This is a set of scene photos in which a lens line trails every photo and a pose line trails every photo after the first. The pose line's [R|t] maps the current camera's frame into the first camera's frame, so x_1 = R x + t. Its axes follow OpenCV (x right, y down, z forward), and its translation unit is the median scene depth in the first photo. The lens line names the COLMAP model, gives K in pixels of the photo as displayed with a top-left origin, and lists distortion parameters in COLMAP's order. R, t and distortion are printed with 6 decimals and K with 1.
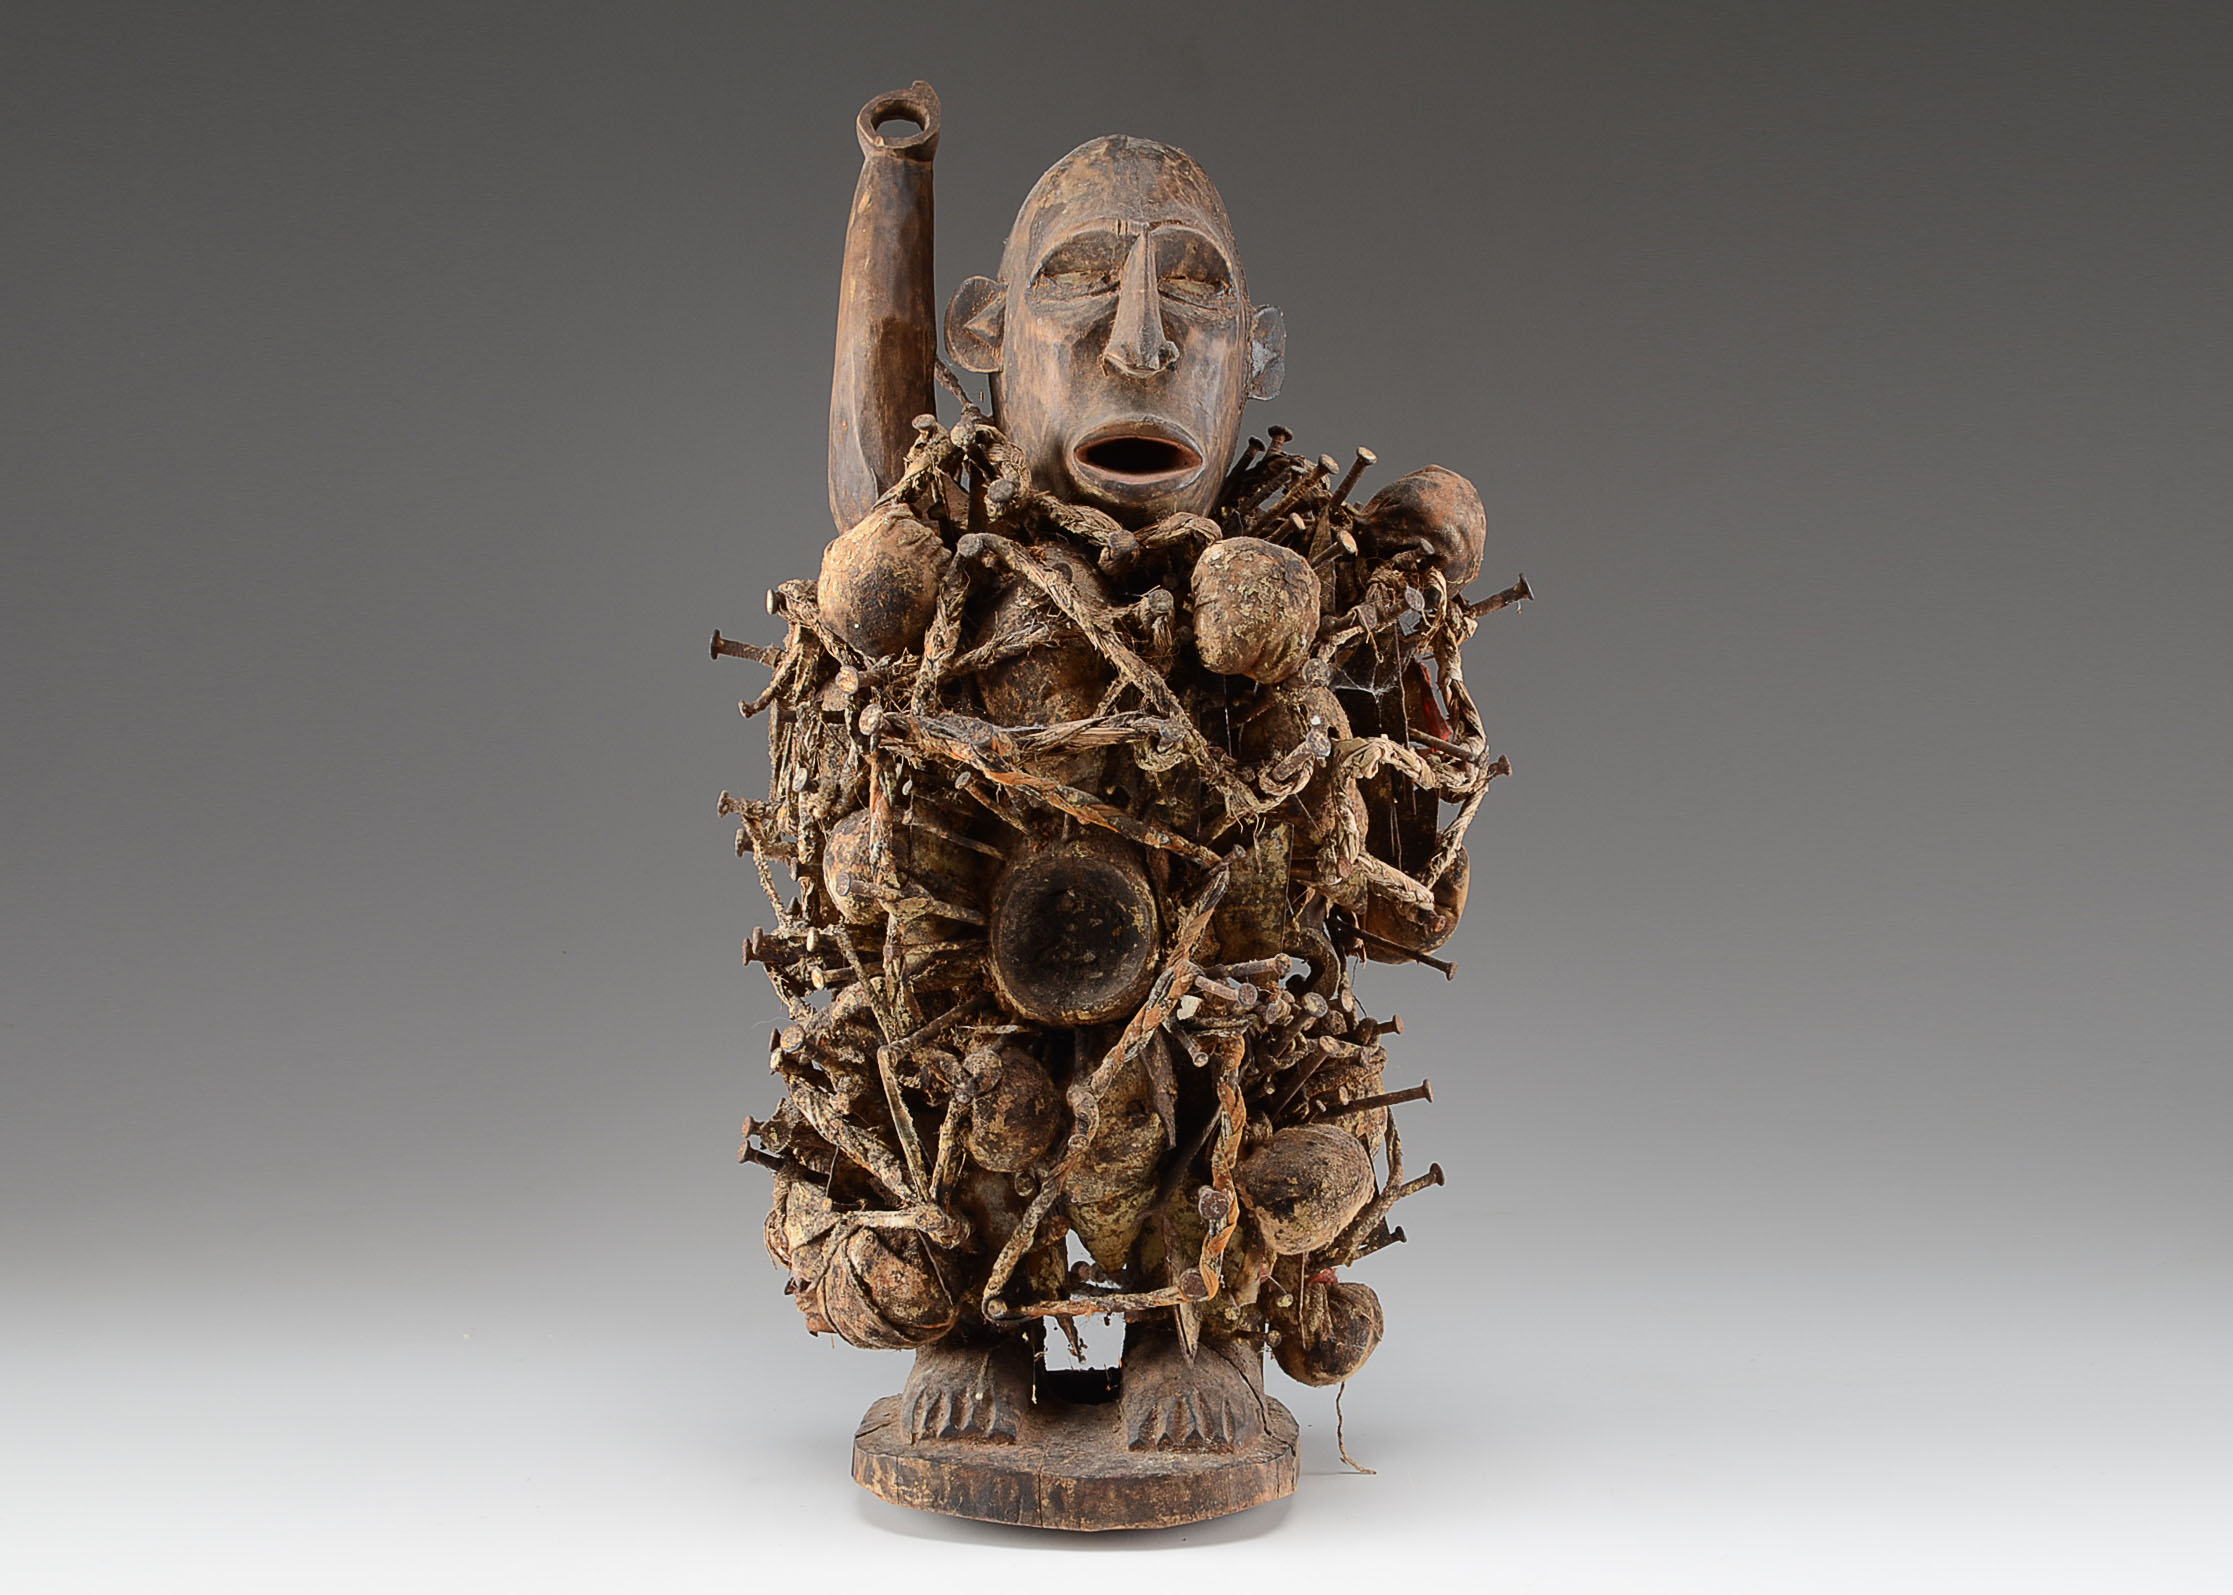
lens RADIAL K [[3585.9, 0, 1129.5], [0, 3585.9, 799.6], [0, 0, 1]] dist [-0.025852, 0.000000]
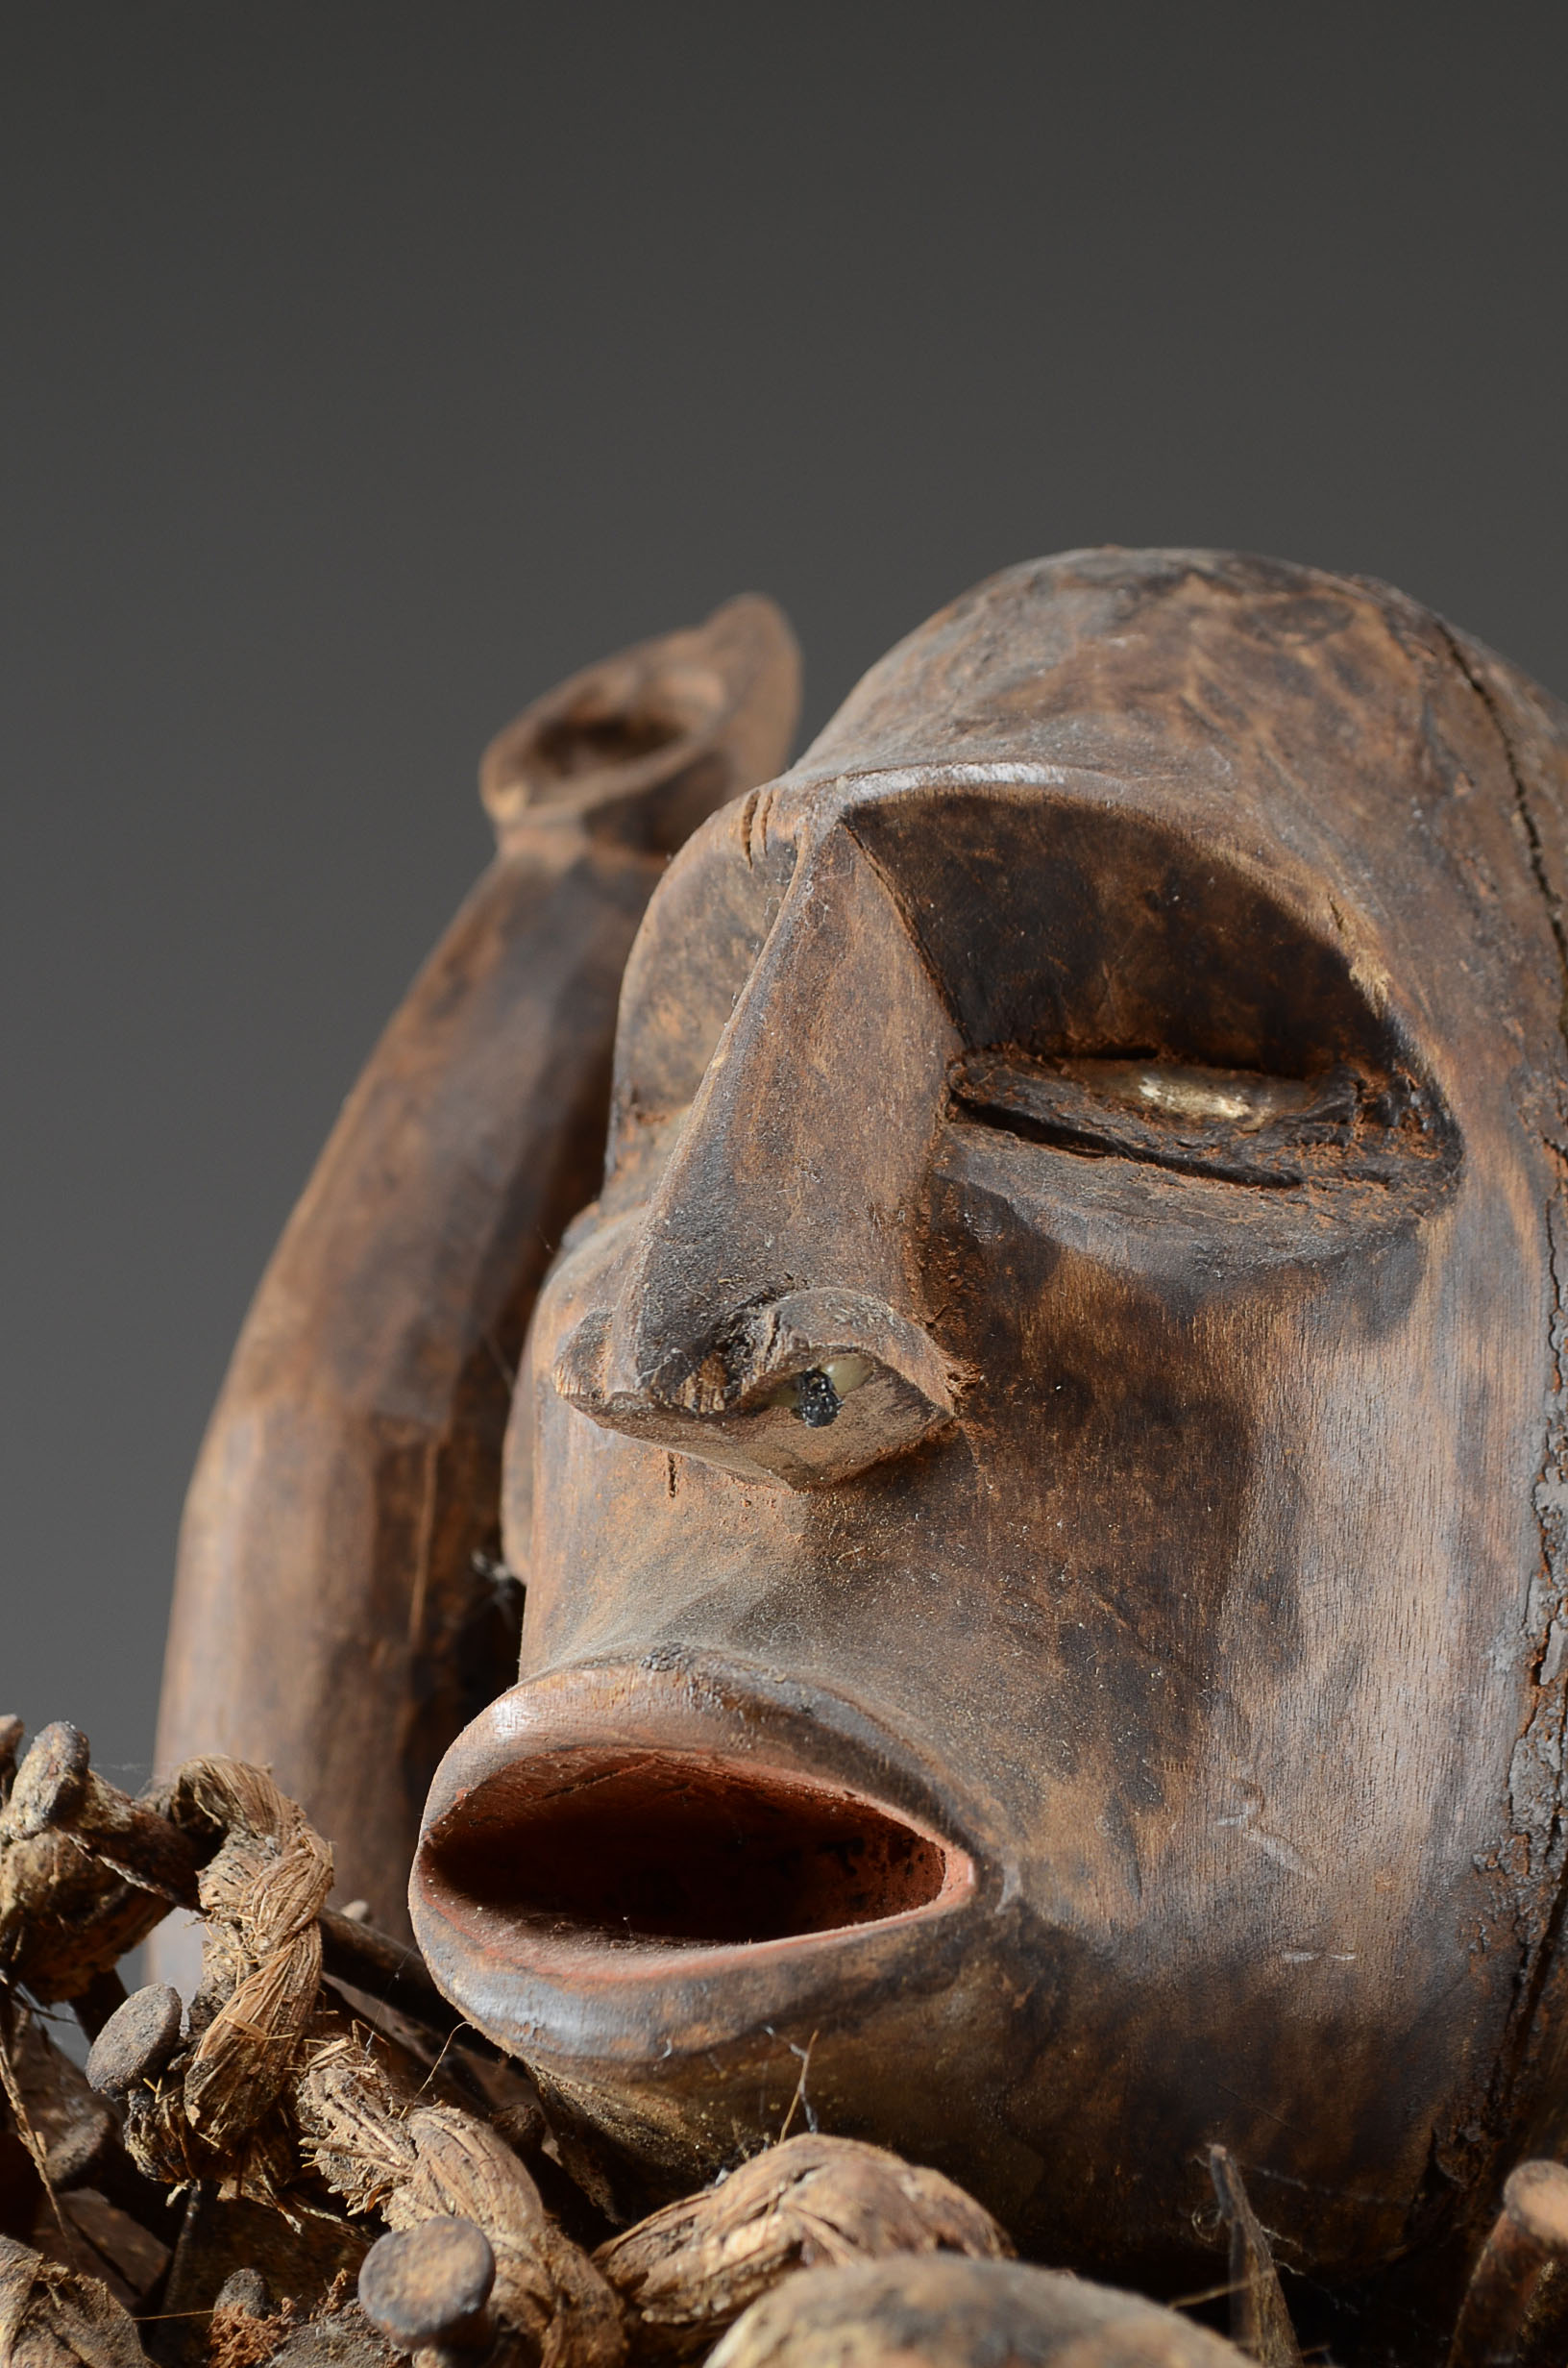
lens RADIAL K [[5327.8, 0, 789.0], [0, 5327.8, 1188.9], [0, 0, 1]] dist [0.026057, 0.000000]
pose [[0.816609, -0.107310, -0.567128, 0.177691], [-0.076392, 0.953828, -0.290477, -0.044482], [0.572113, 0.280530, 0.770707, 0.750389]]
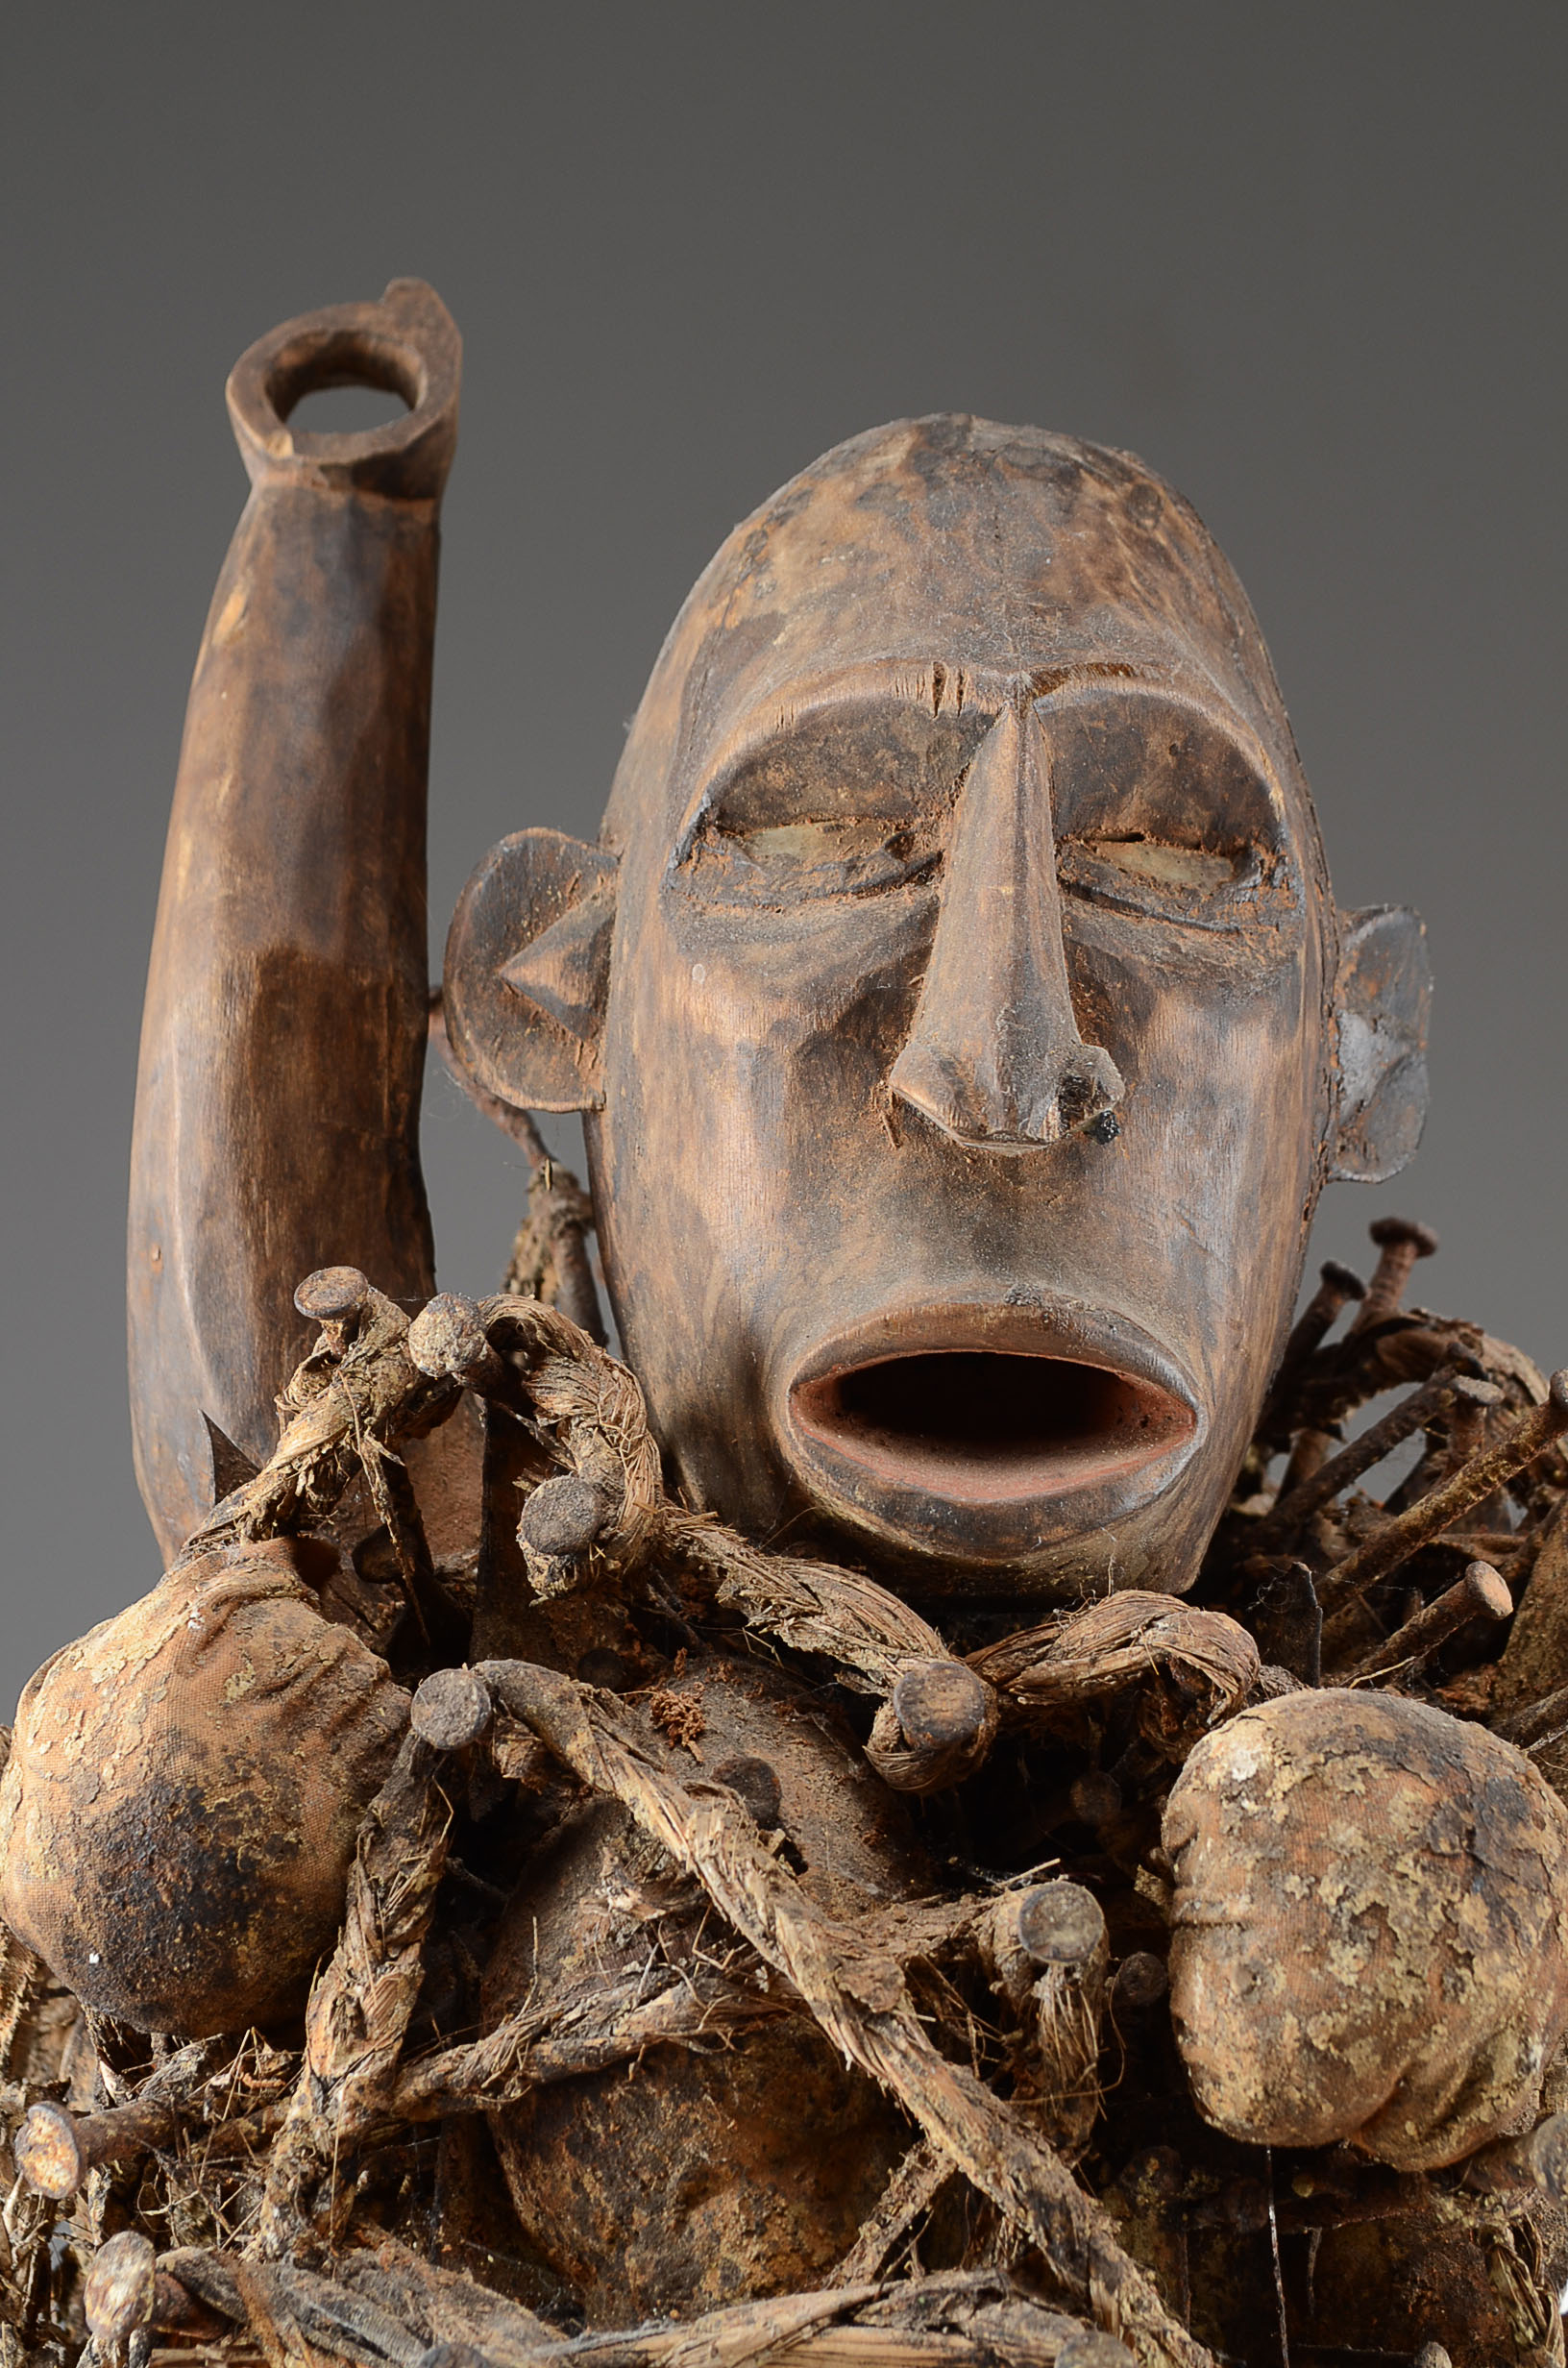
lens RADIAL K [[4355.5, 0, 761.7], [0, 4355.5, 1181.1], [0, 0, 1]] dist [0.010088, 0.000000]
pose [[0.997472, 0.002119, -0.071035, 0.009089], [-0.004563, 0.999402, -0.034266, -0.100838], [0.070920, 0.034504, 0.996885, 0.603399]]
